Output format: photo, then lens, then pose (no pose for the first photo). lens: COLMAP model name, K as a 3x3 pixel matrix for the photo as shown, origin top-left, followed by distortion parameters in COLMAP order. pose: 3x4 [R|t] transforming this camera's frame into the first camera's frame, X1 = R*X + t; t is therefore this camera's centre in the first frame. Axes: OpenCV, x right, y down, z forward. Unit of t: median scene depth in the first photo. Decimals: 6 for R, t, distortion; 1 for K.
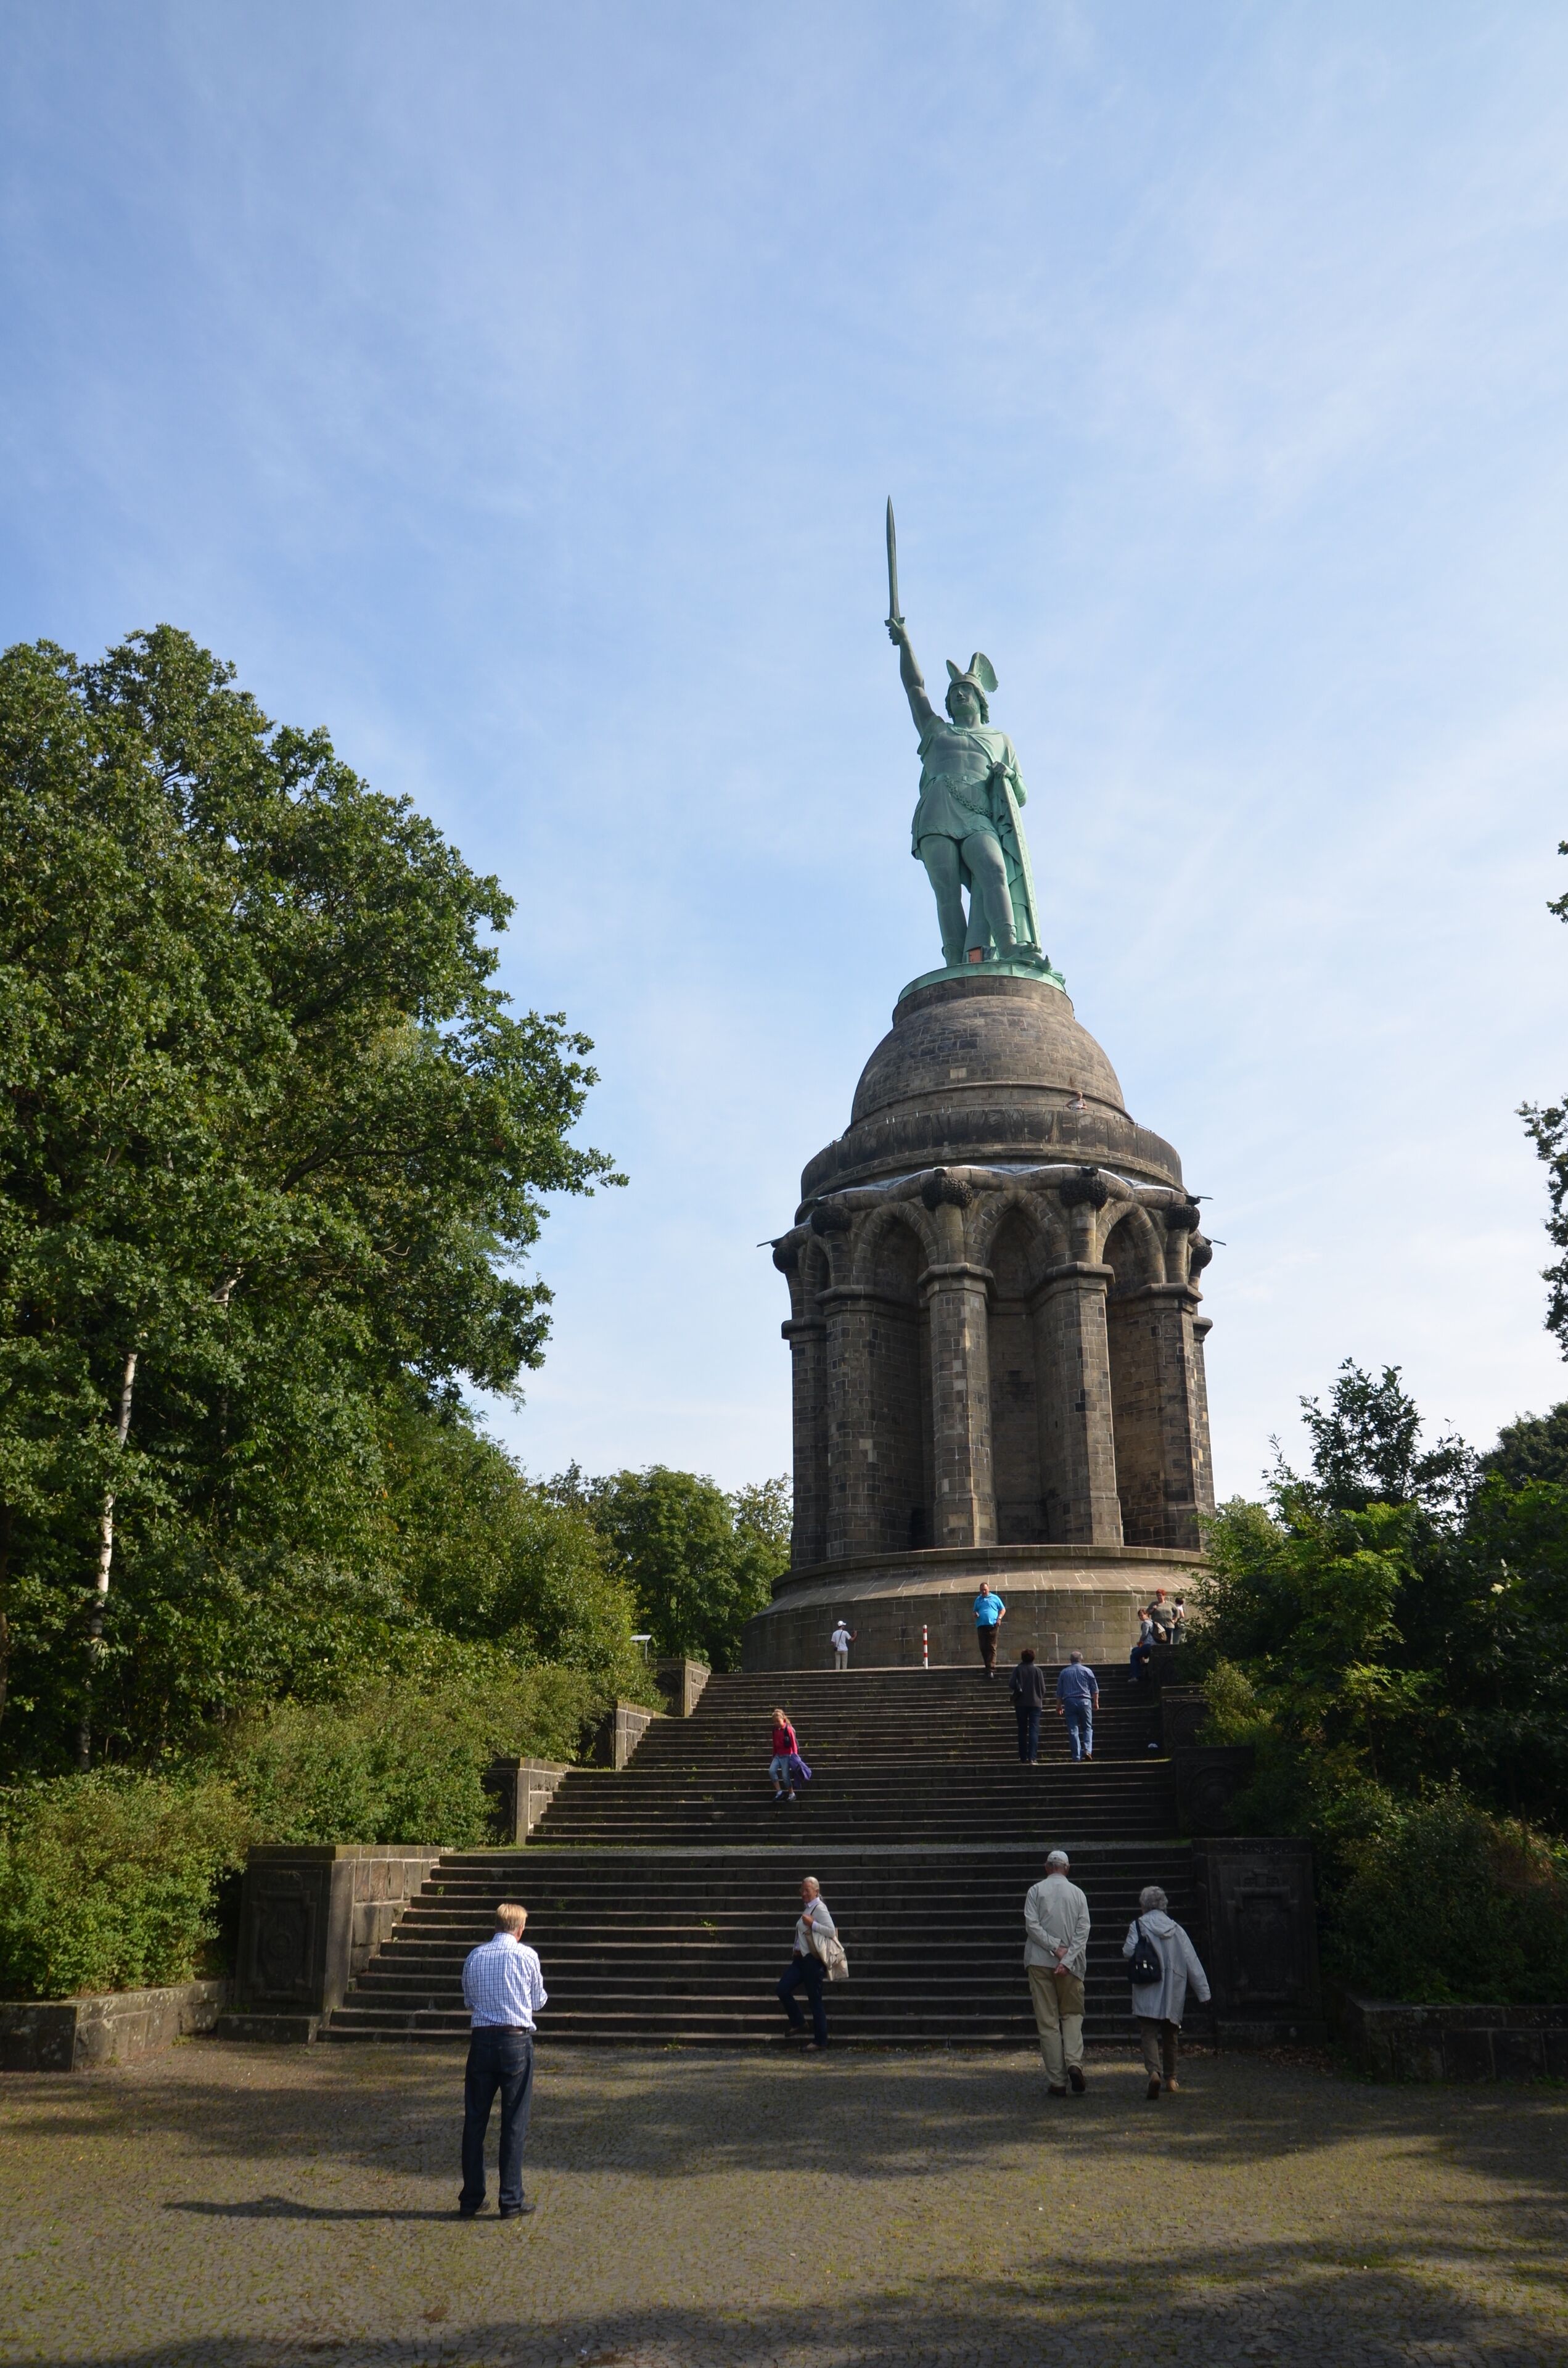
lens RADIAL K [[1805.3, 0, 784.0], [0, 1805.3, 1184.0], [0, 0, 1]] dist [-0.112436, 0.000385]
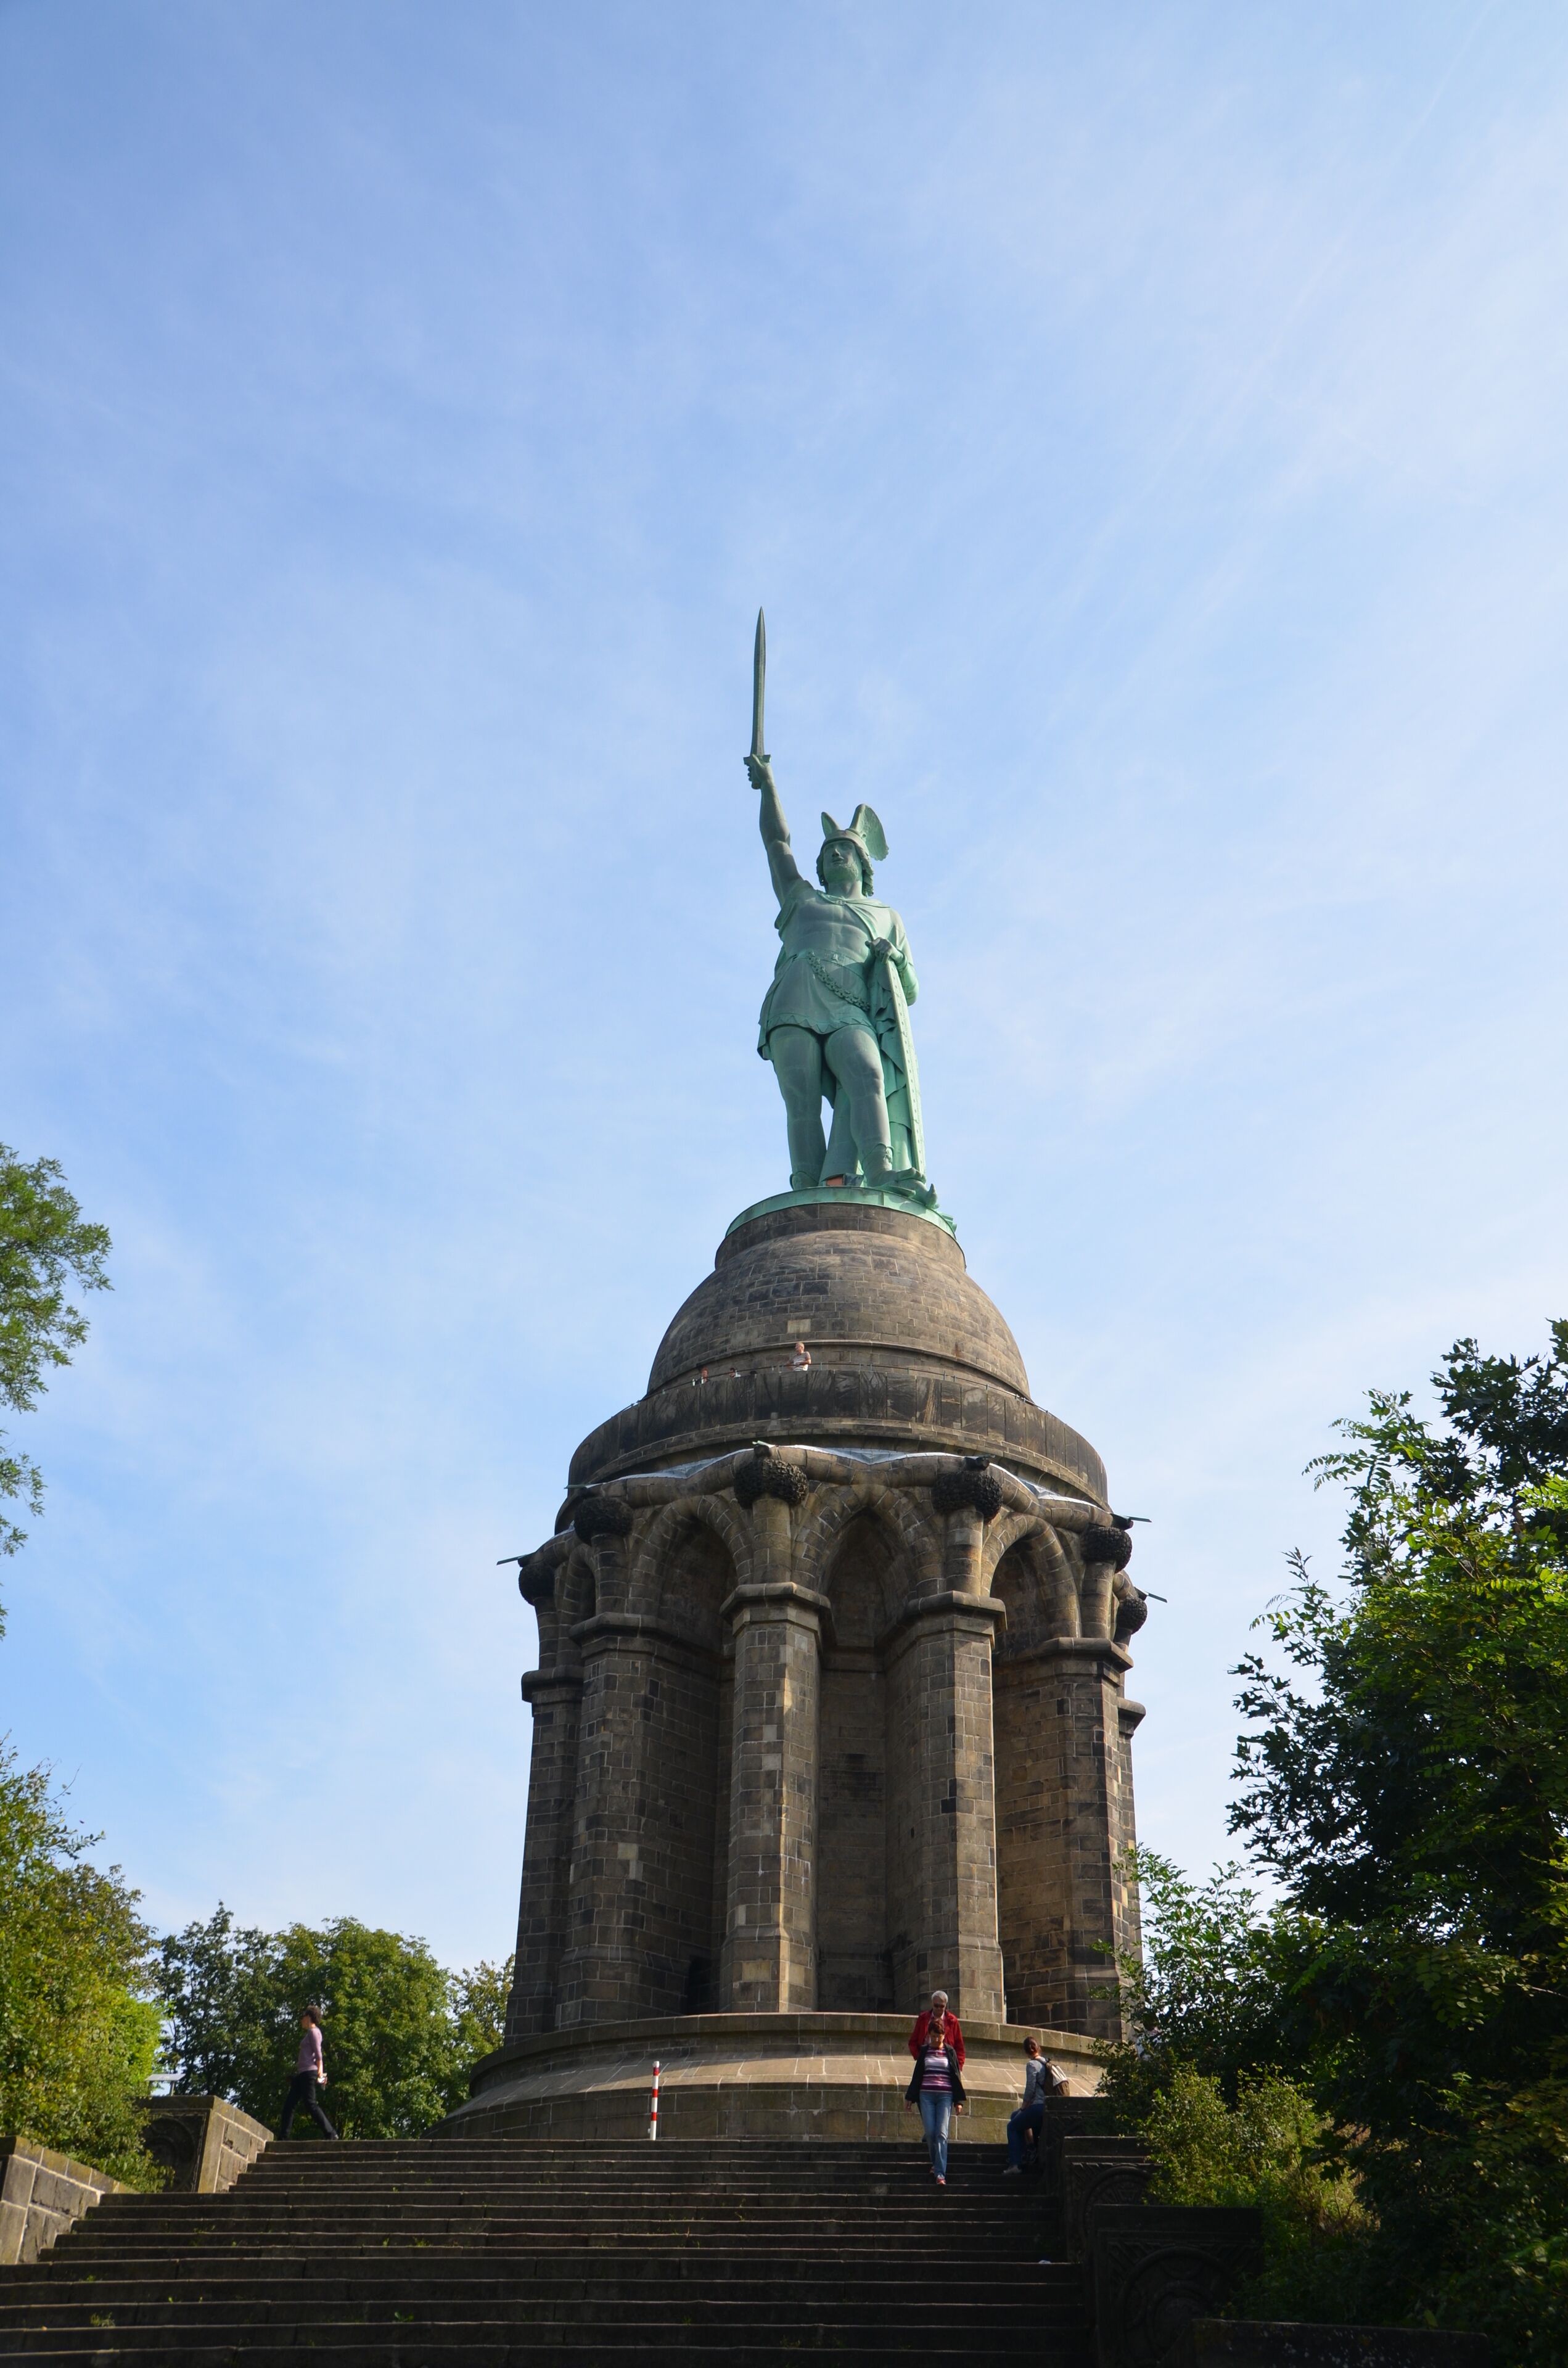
lens RADIAL K [[2281.2, 0, 784.0], [0, 2281.2, 1184.0], [0, 0, 1]] dist [-0.032178, 0.211168]
pose [[0.994958, 0.071564, 0.070262, 0.024925], [-0.057269, 0.980546, -0.187751, 0.054718], [-0.082331, 0.182781, 0.979700, 0.117427]]
